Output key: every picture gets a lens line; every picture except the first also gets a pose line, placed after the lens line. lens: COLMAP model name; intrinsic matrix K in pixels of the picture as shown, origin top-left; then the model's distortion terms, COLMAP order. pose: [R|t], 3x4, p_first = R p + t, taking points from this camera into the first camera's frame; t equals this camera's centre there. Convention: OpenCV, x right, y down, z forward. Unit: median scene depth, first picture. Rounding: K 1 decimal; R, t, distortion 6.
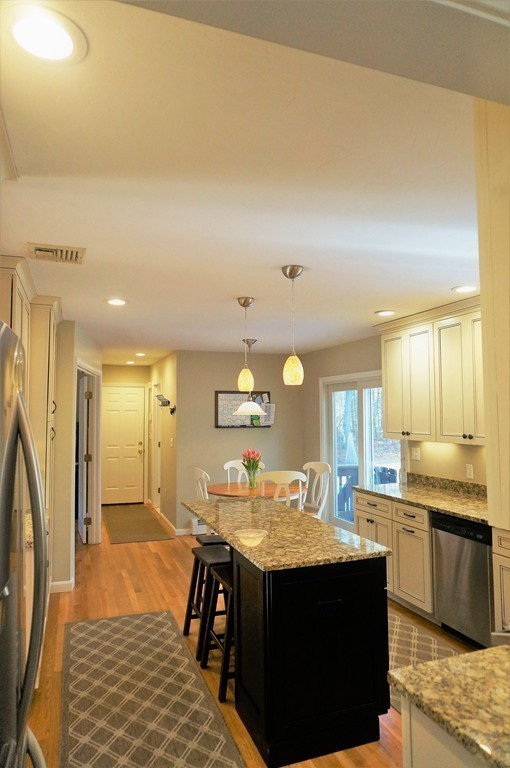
lens RADIAL K [[509.7, 0, 255.0], [0, 509.7, 384.0], [0, 0, 1]] dist [-0.030531, 0.001118]
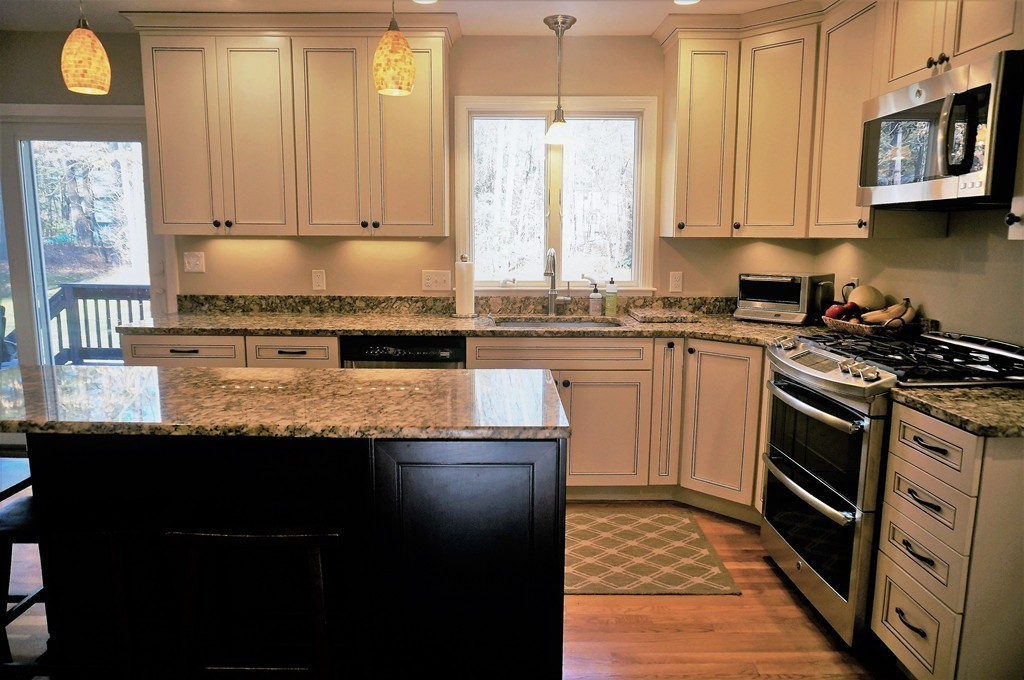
lens RADIAL K [[679.7, 0, 512.0], [0, 679.7, 340.0], [0, 0, 1]] dist [-0.030531, 0.001118]
pose [[0.326849, -0.135292, 0.935342, -0.403482], [-0.066653, 0.983936, 0.165613, 0.093738], [-0.942723, -0.116474, 0.312581, 0.516140]]
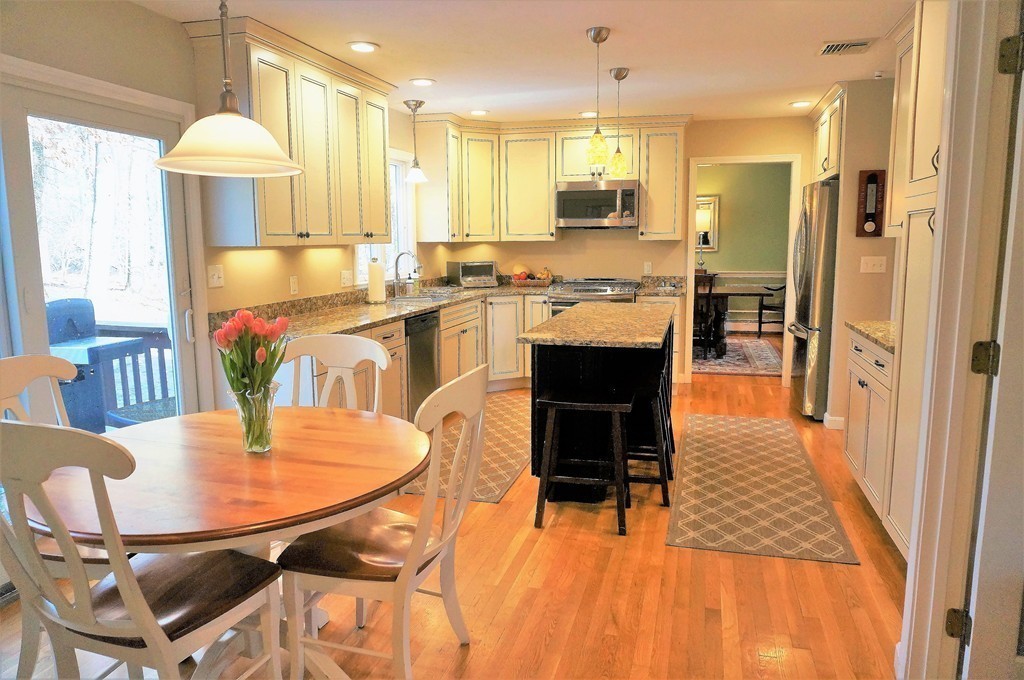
lens RADIAL K [[679.7, 0, 512.0], [0, 679.7, 340.0], [0, 0, 1]] dist [-0.030531, 0.001118]
pose [[-0.815846, -0.072267, 0.573736, -0.479743], [-0.023033, 0.995434, 0.092631, 0.172278], [-0.577811, 0.062358, -0.813785, 1.845078]]
